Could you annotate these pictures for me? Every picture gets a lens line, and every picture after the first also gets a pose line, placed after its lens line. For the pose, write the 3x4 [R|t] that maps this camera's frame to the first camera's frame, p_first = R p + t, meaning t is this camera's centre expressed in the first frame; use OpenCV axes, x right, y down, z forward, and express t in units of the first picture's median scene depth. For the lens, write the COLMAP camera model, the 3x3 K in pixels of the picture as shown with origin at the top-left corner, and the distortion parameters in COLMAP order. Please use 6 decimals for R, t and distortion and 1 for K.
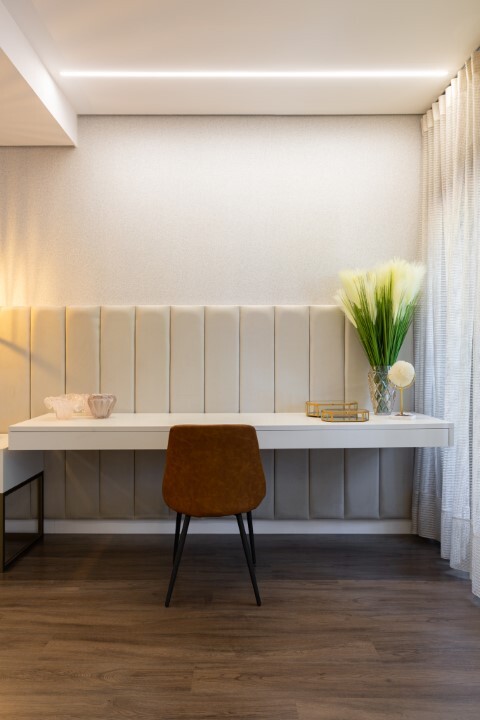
lens RADIAL K [[482.6, 0, 240.0], [0, 482.6, 360.0], [0, 0, 1]] dist [-0.009409, -0.001514]
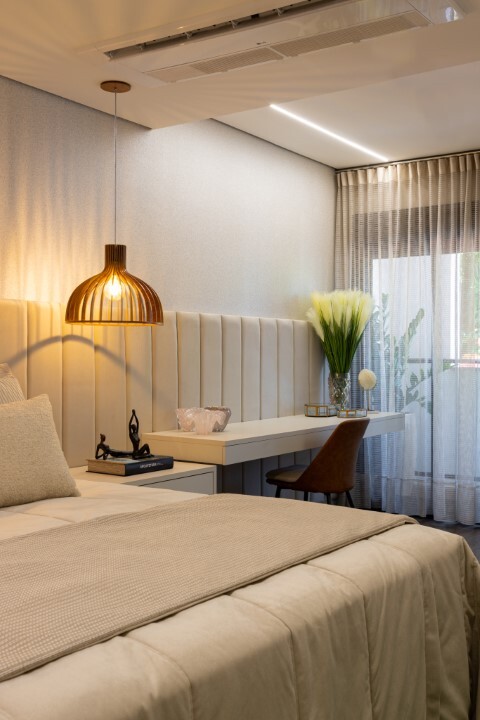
lens RADIAL K [[837.5, 0, 240.0], [0, 837.5, 360.0], [0, 0, 1]] dist [0.011677, 0.005531]
pose [[0.550987, 0.002438, 0.834510, -1.576534], [0.015041, 0.999804, -0.012852, 0.003036], [-0.834378, 0.019633, 0.550843, 0.024432]]
